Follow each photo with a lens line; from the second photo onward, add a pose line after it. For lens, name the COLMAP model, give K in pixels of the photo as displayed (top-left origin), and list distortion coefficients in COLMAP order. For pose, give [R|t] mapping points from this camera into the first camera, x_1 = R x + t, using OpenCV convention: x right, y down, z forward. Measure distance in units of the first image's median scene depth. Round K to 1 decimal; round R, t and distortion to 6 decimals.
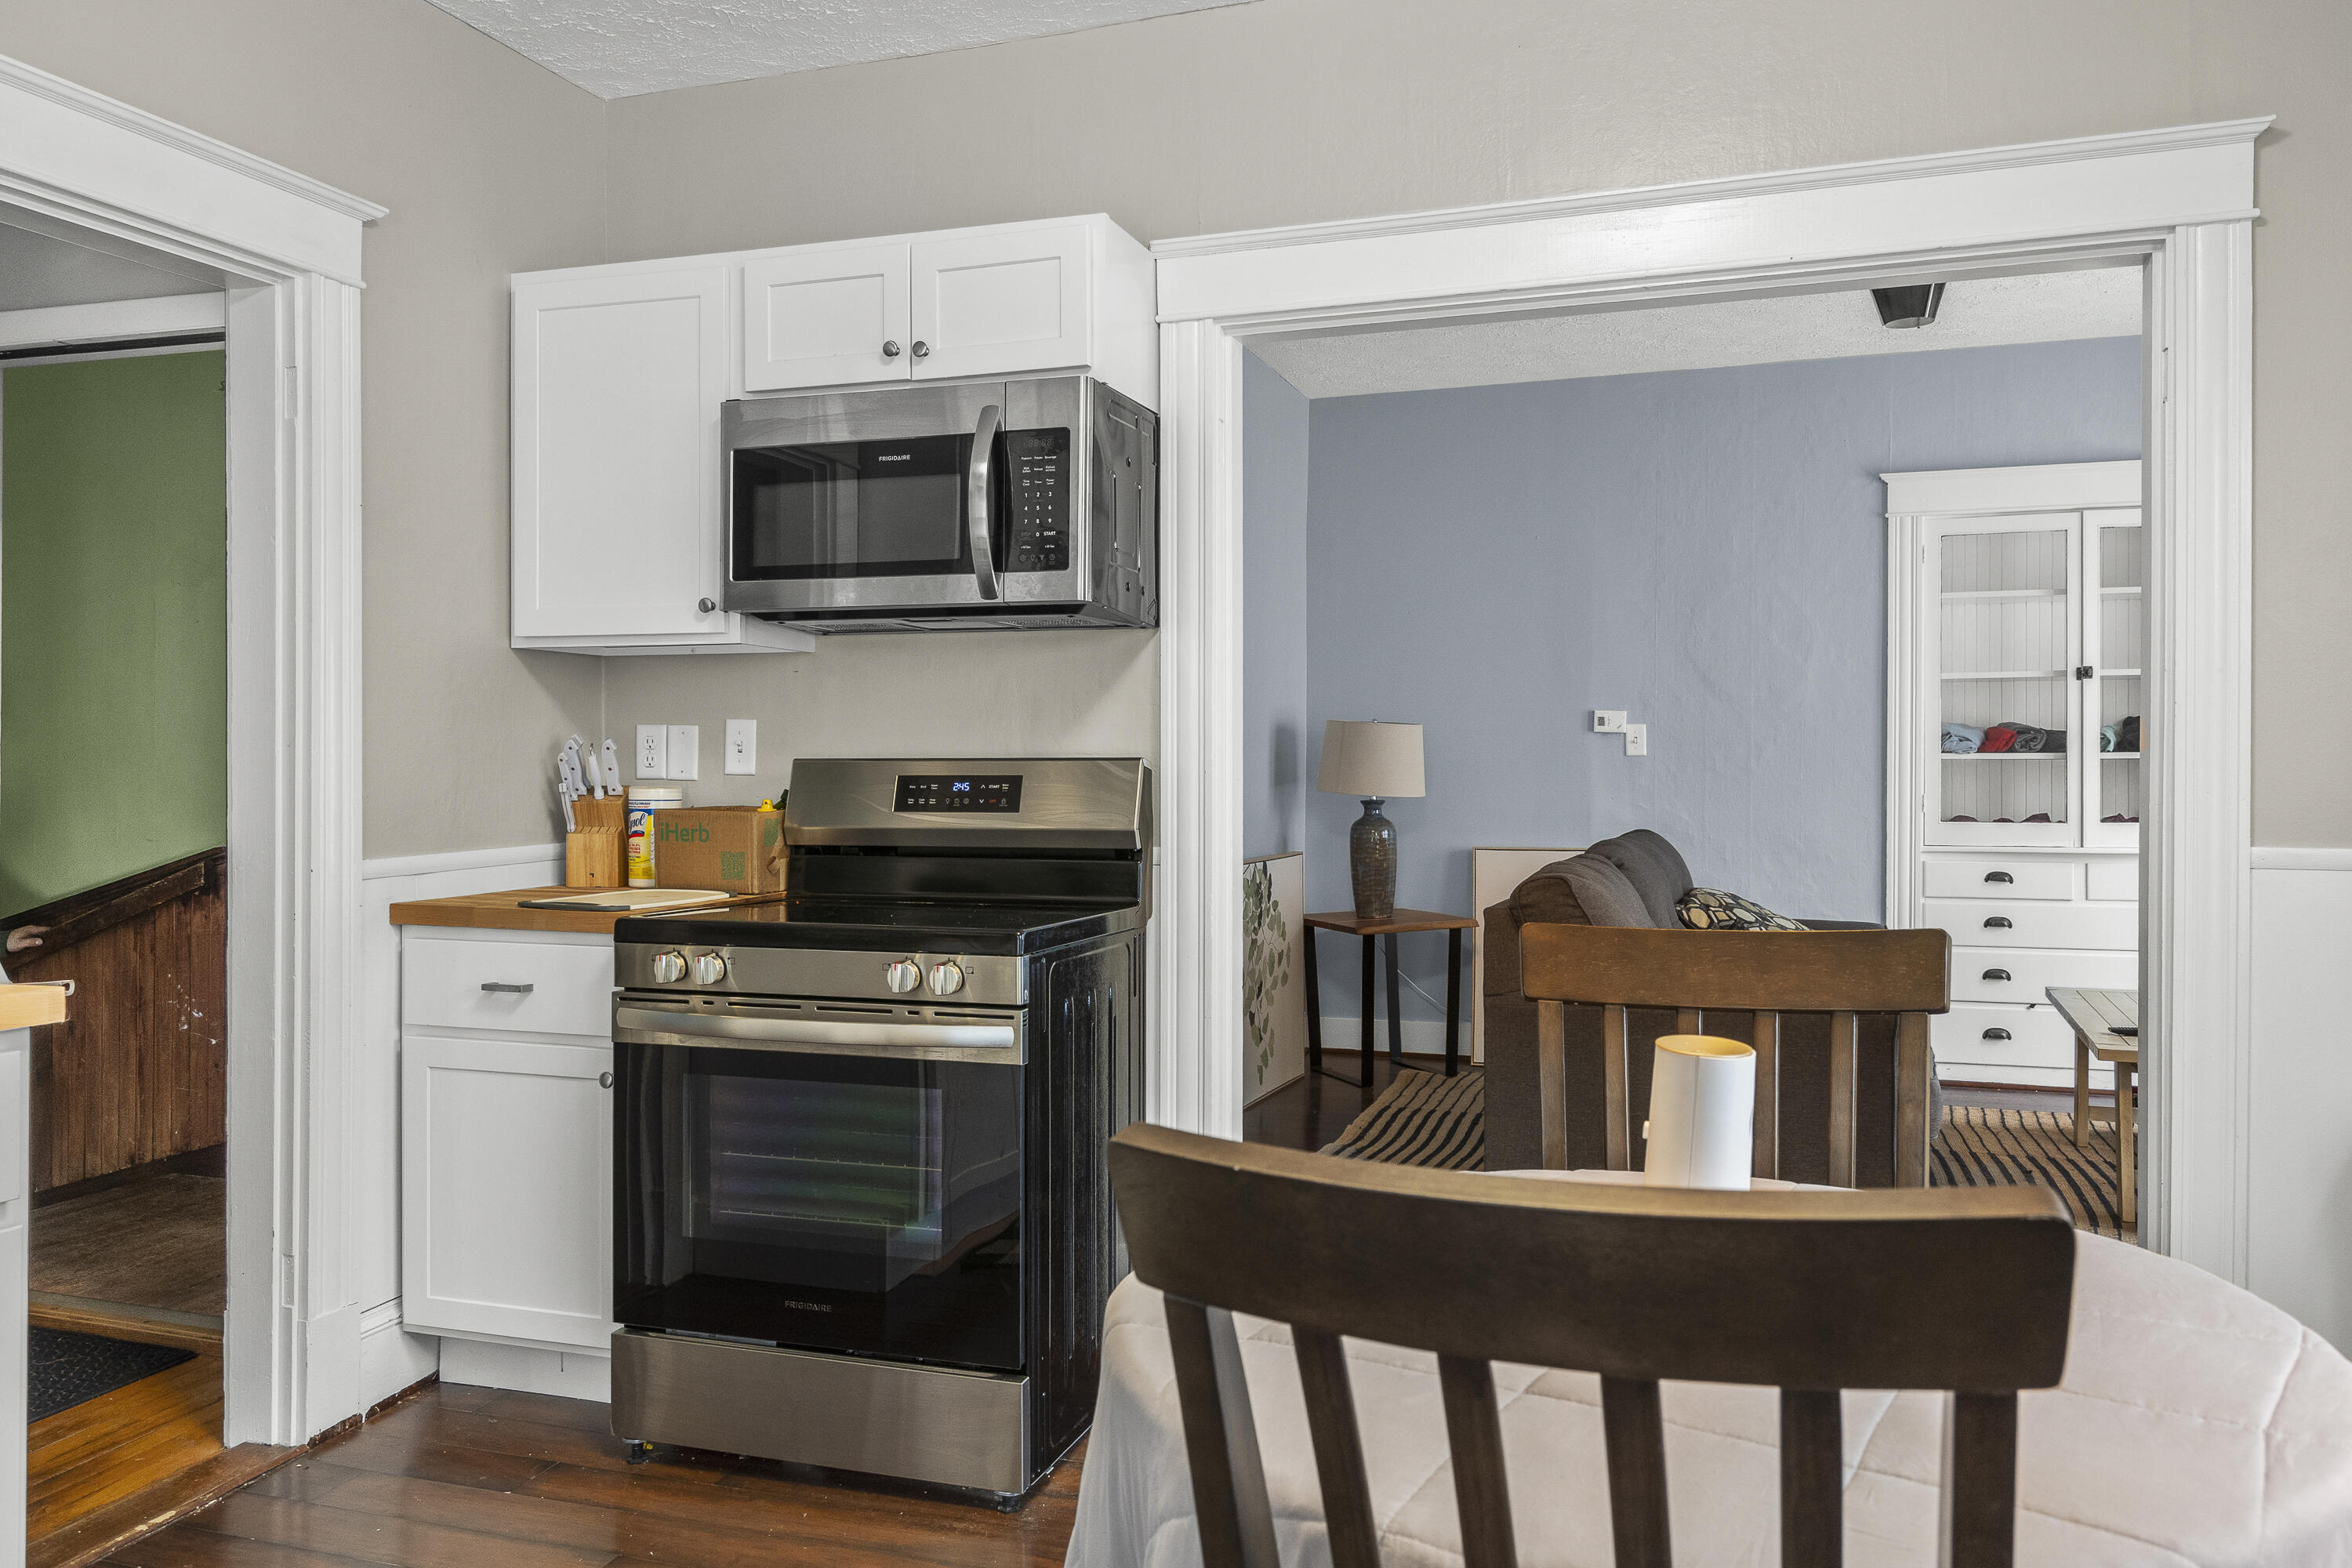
lens RADIAL K [[1683.2, 0, 1176.0], [0, 1683.2, 784.0], [0, 0, 1]] dist [-0.001403, -0.001861]
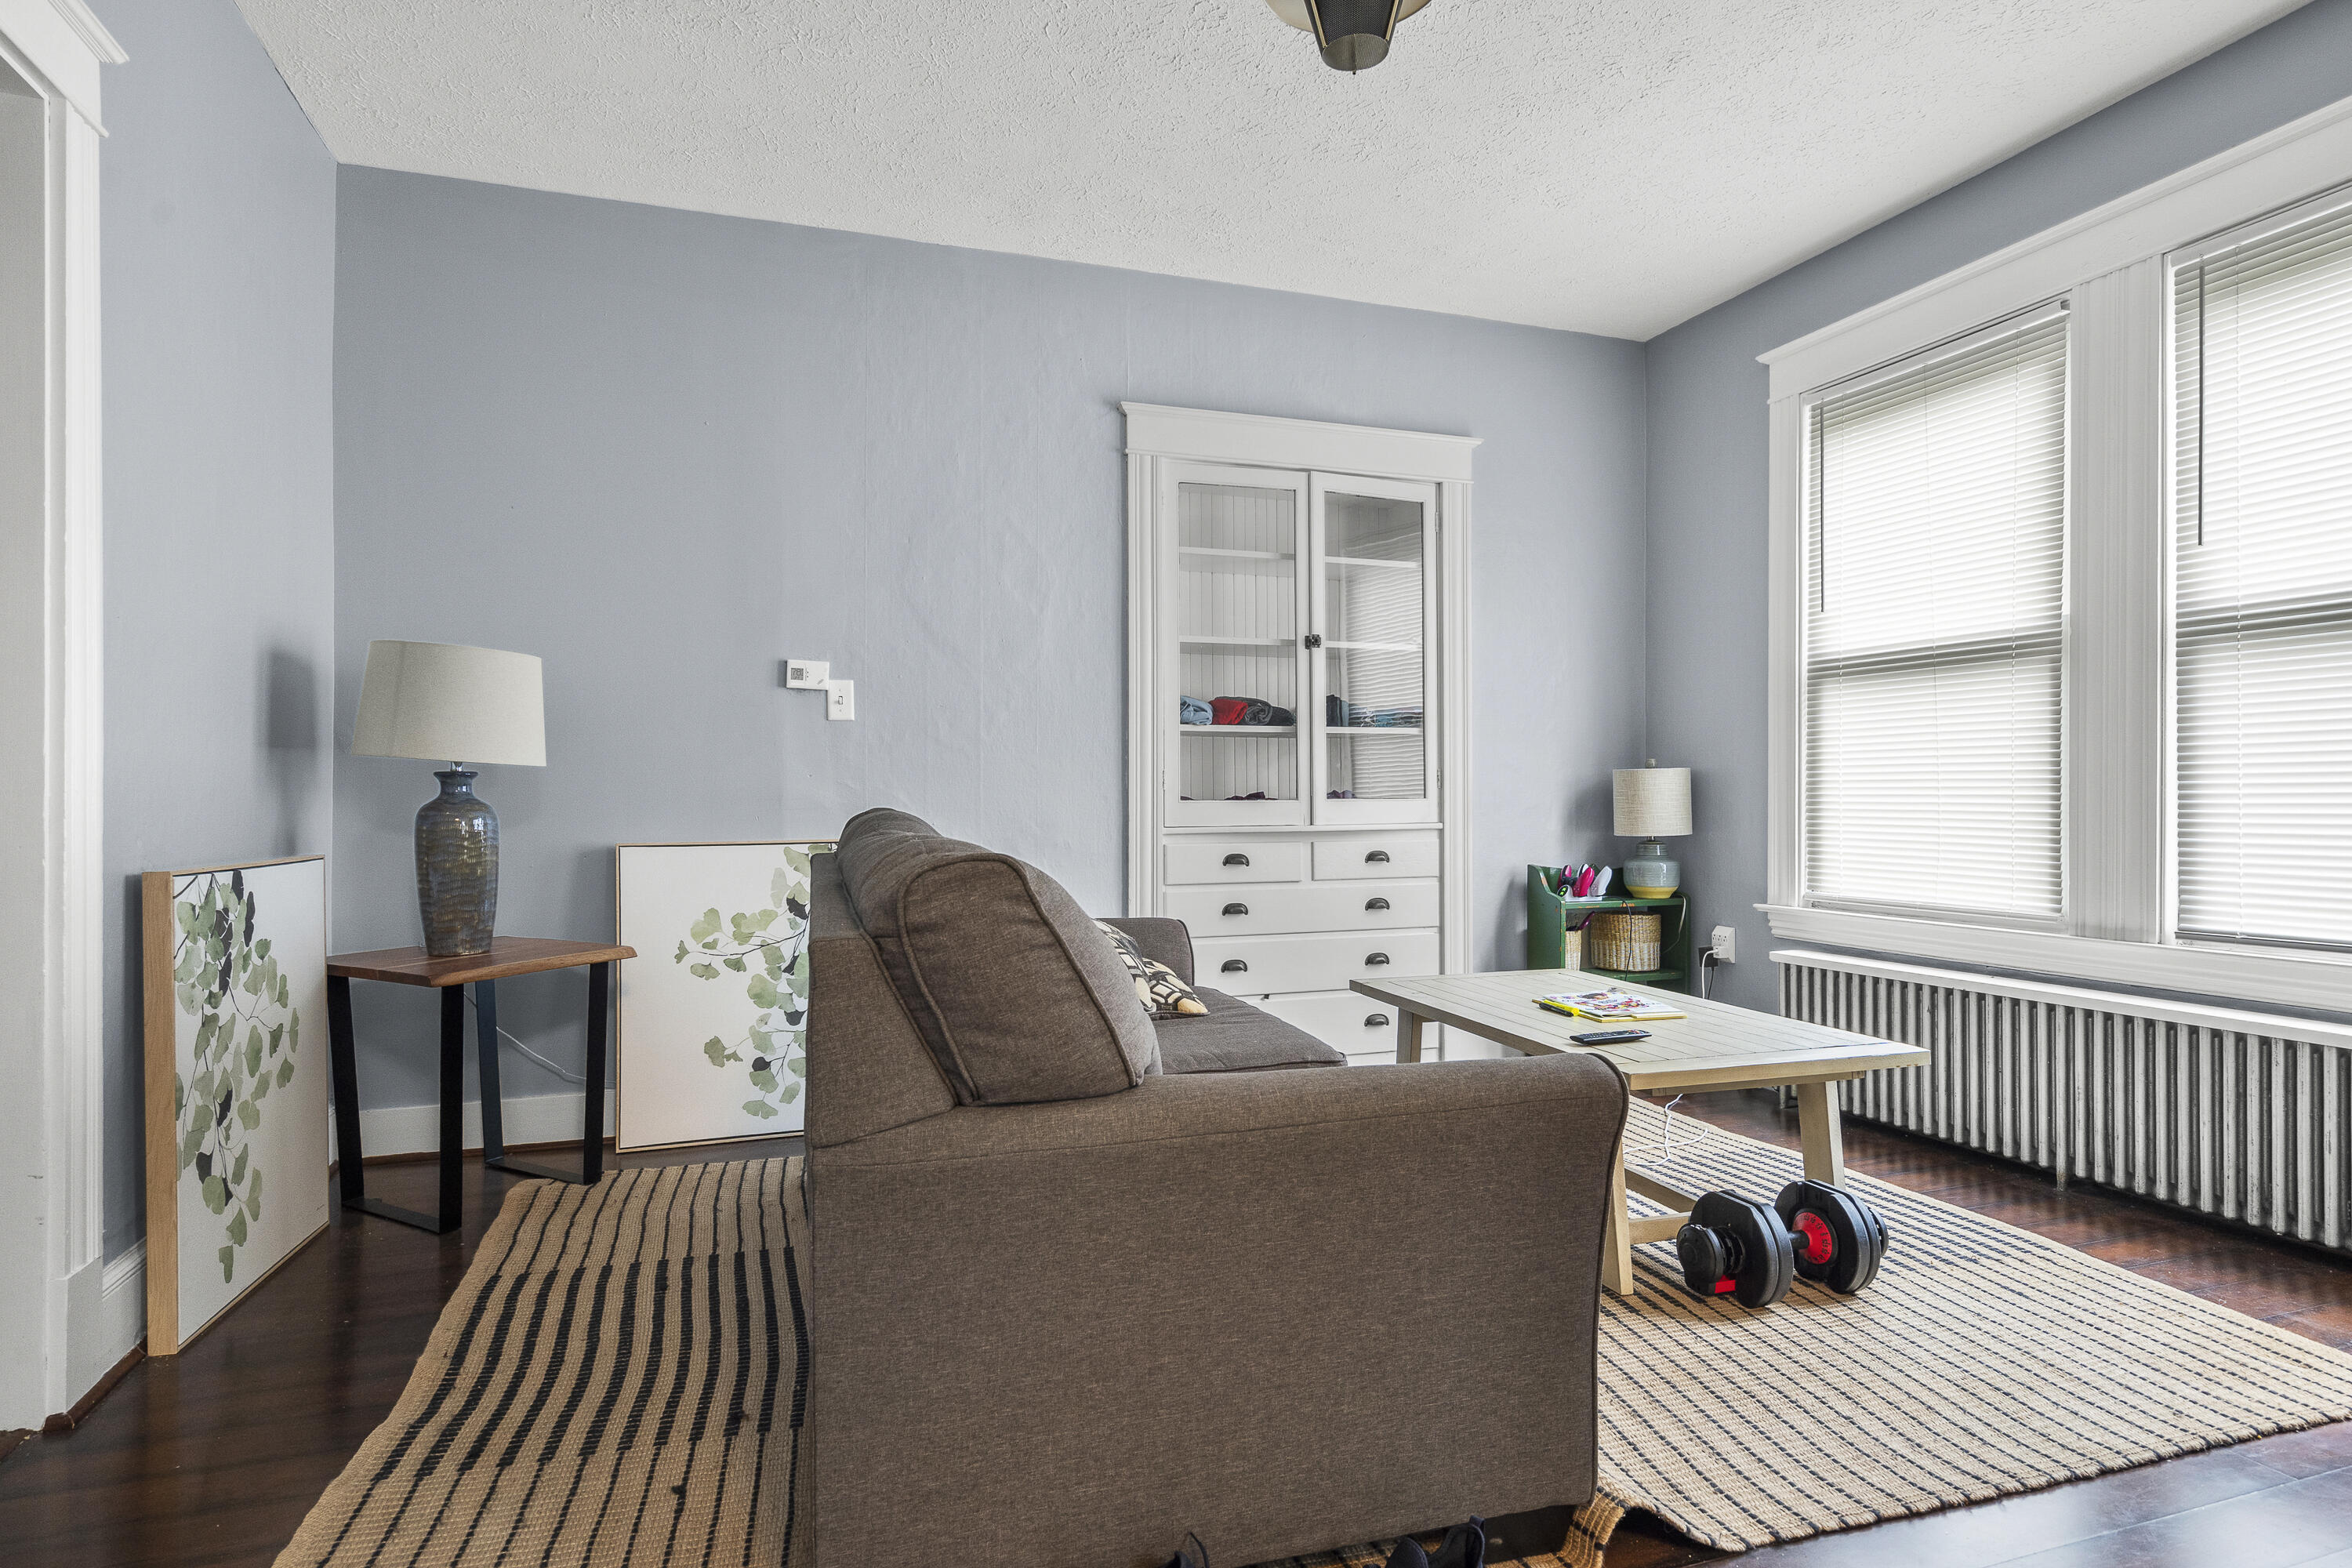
lens RADIAL K [[1249.7, 0, 1174.8], [0, 1249.7, 804.6], [0, 0, 1]] dist [0.002071, 0.000887]
pose [[0.791552, -0.003231, 0.611093, 0.043940], [0.009591, 0.999929, -0.007136, 0.029362], [-0.611026, 0.011510, 0.791527, 0.472071]]
